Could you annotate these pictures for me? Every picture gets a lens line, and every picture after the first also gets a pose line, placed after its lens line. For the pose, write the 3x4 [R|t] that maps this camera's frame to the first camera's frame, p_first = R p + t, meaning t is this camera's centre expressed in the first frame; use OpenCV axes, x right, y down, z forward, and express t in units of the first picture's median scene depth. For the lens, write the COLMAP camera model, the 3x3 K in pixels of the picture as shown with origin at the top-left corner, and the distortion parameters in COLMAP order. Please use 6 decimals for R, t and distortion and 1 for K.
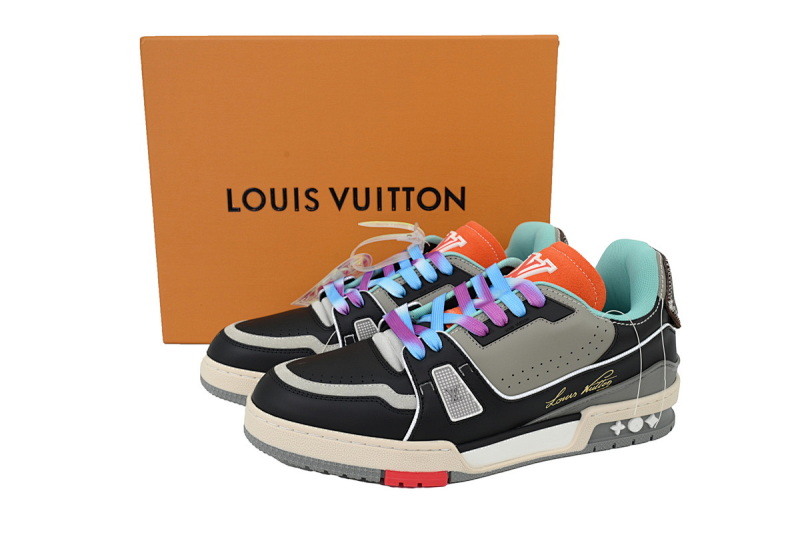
lens RADIAL K [[743.1, 0, 400.0], [0, 743.1, 266.5], [0, 0, 1]] dist [0.001887, 0.000160]
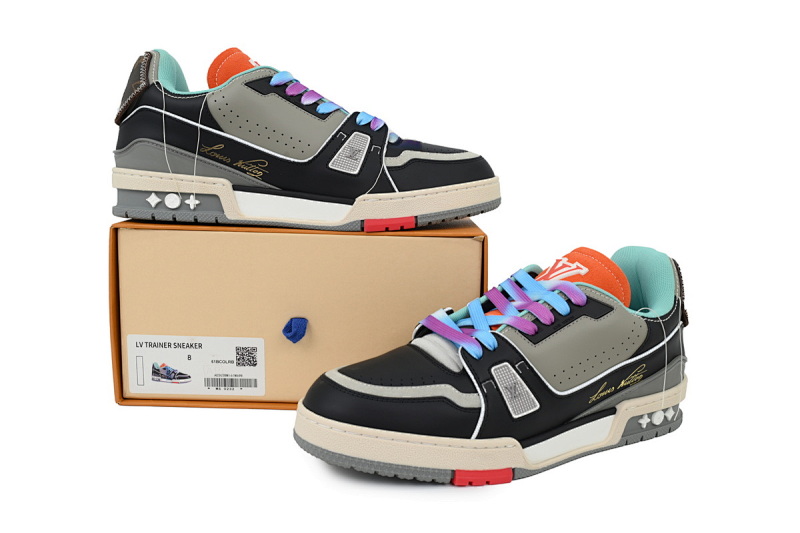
lens RADIAL K [[743.1, 0, 400.0], [0, 743.1, 266.5], [0, 0, 1]] dist [0.001887, 0.000160]
pose [[0.978978, -0.008993, 0.203766, -0.276724], [0.022263, 0.997770, -0.062925, 0.059905], [-0.202745, 0.066139, 0.976995, 0.024317]]
